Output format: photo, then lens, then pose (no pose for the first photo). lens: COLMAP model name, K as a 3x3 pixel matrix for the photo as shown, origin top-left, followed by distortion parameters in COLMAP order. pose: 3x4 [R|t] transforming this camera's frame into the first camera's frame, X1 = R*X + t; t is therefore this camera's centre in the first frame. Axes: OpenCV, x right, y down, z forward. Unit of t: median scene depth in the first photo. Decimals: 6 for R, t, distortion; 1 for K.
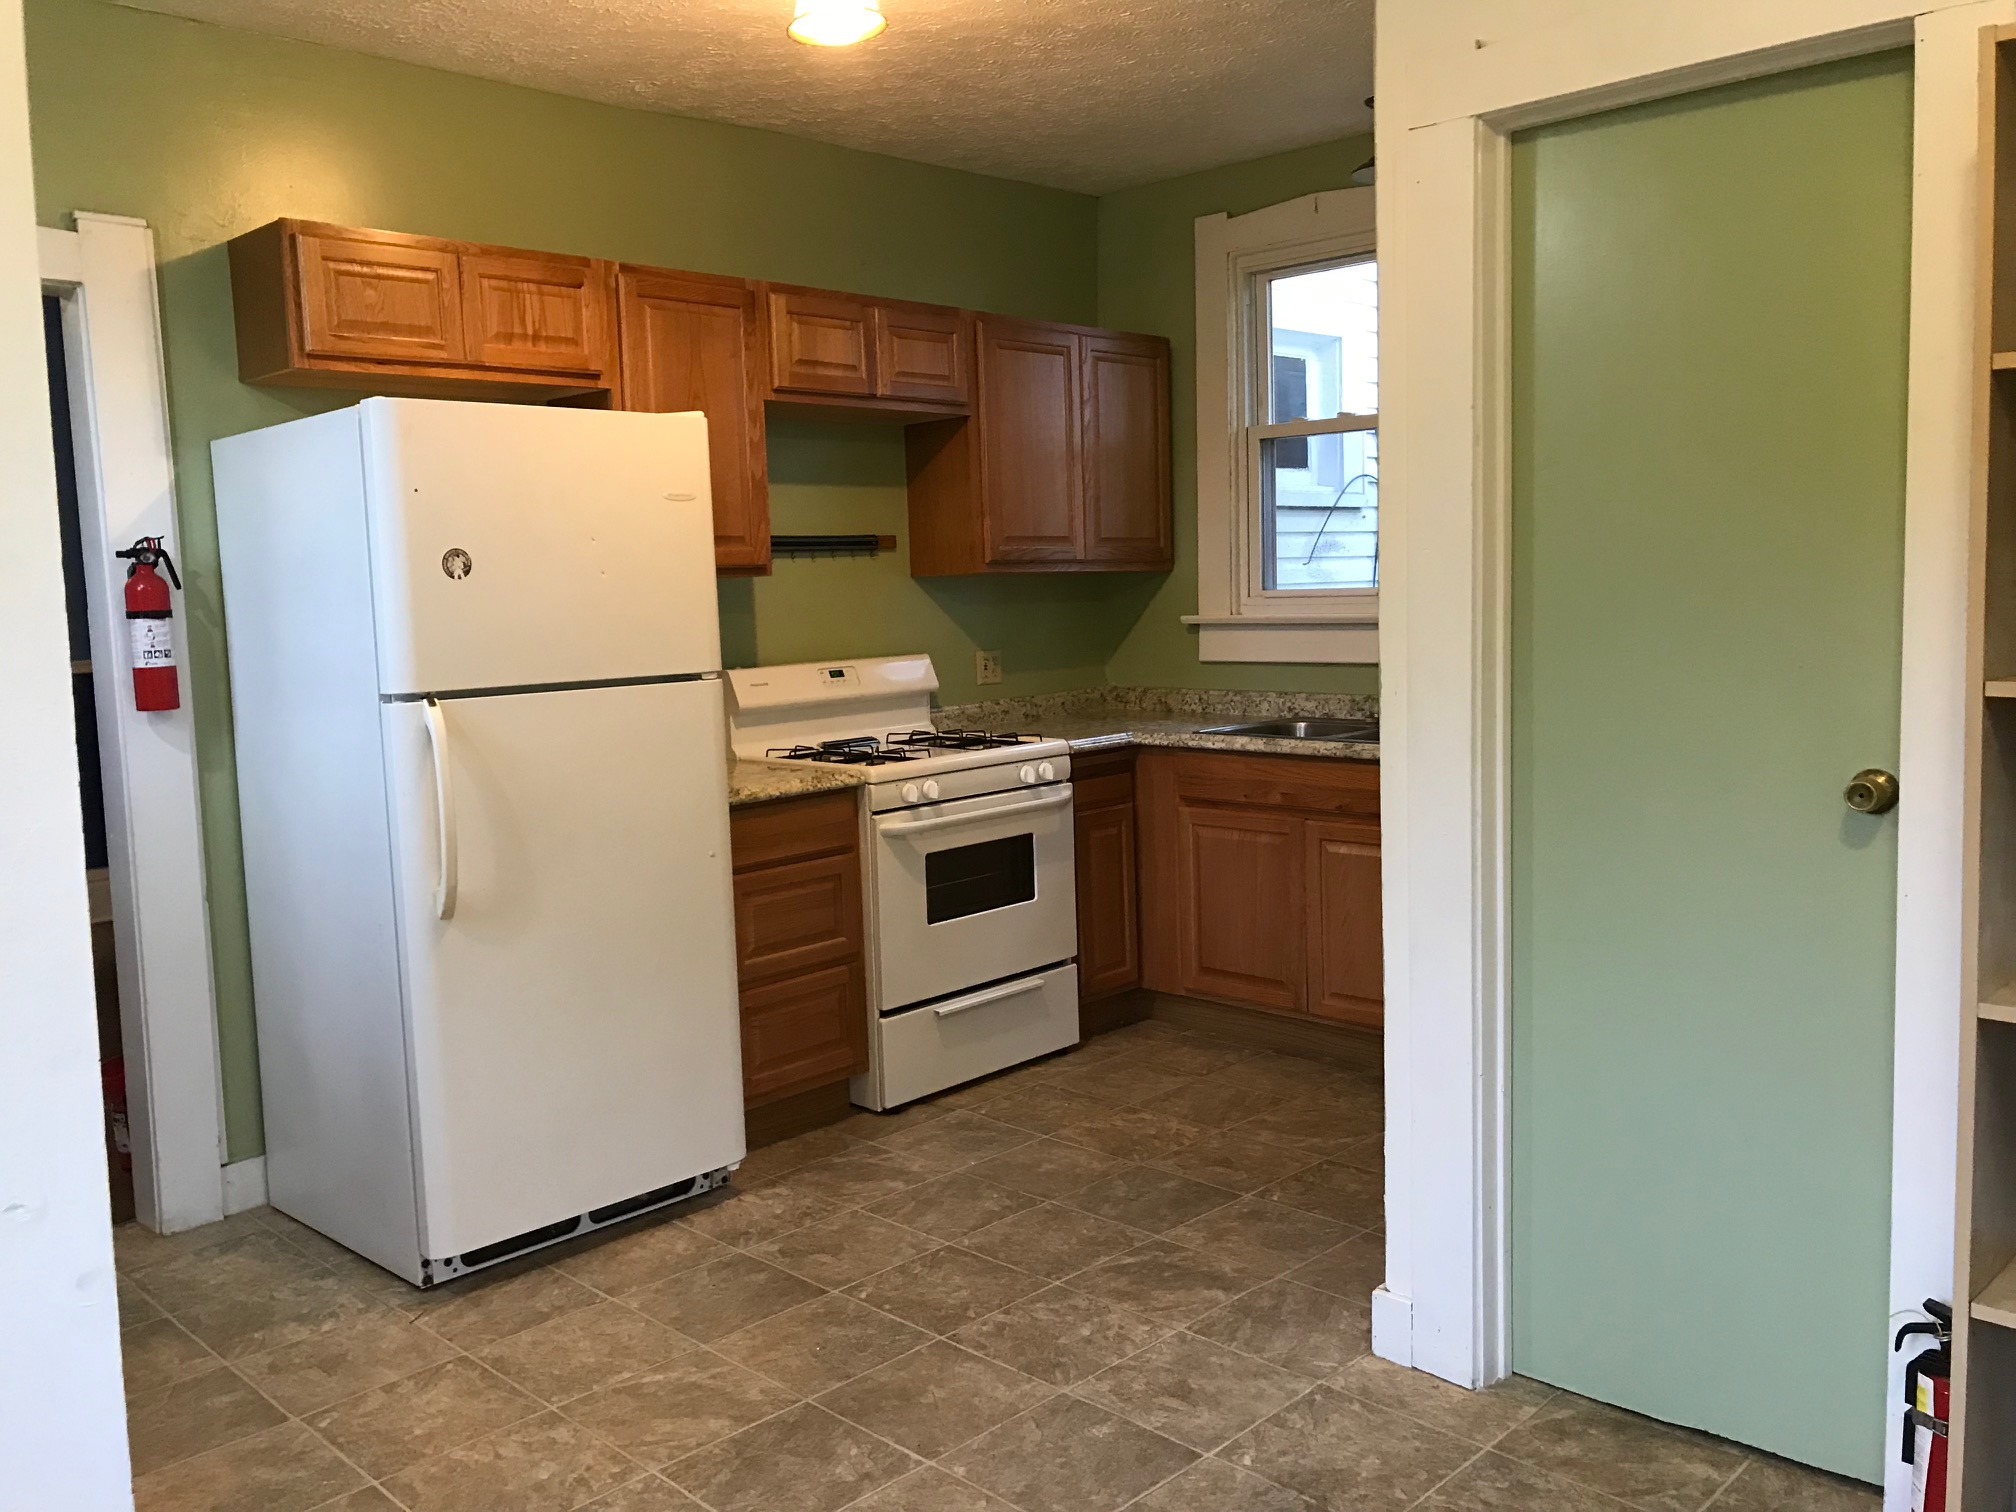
lens RADIAL K [[1698.2, 0, 986.9], [0, 1698.2, 752.7], [0, 0, 1]] dist [0.054574, -0.044243]
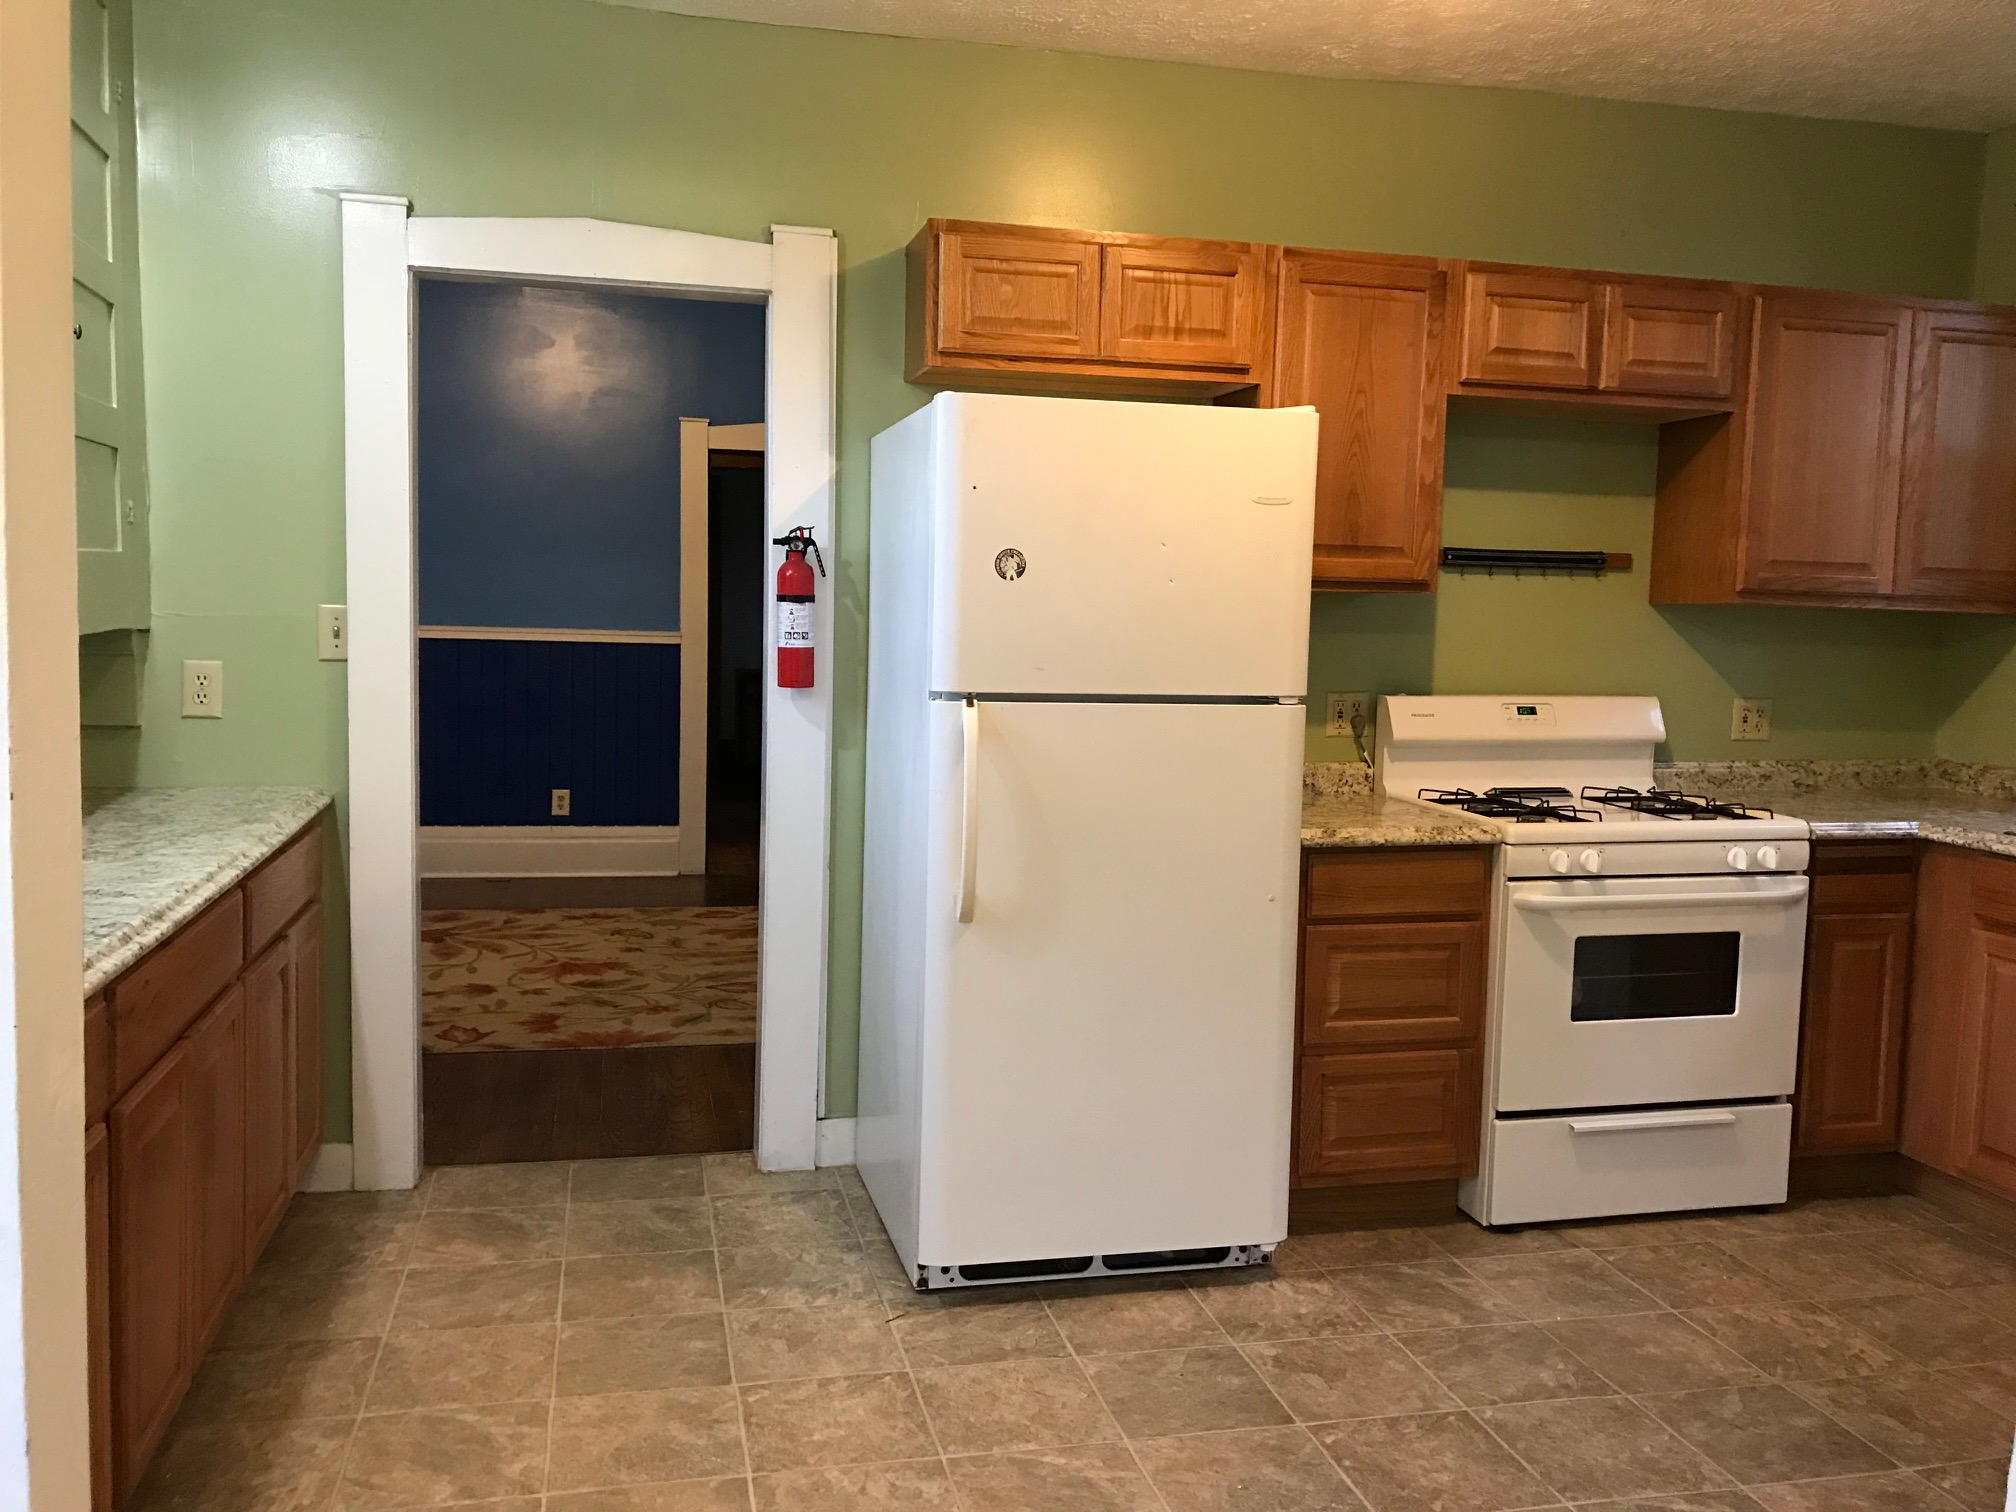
lens RADIAL K [[1698.2, 0, 1005.4], [0, 1698.2, 751.8], [0, 0, 1]] dist [0.054574, -0.044243]
pose [[0.848575, 0.105529, -0.518443, 0.168388], [-0.107156, 0.993878, 0.026913, -0.025299], [0.518109, 0.032716, 0.854688, 0.147343]]
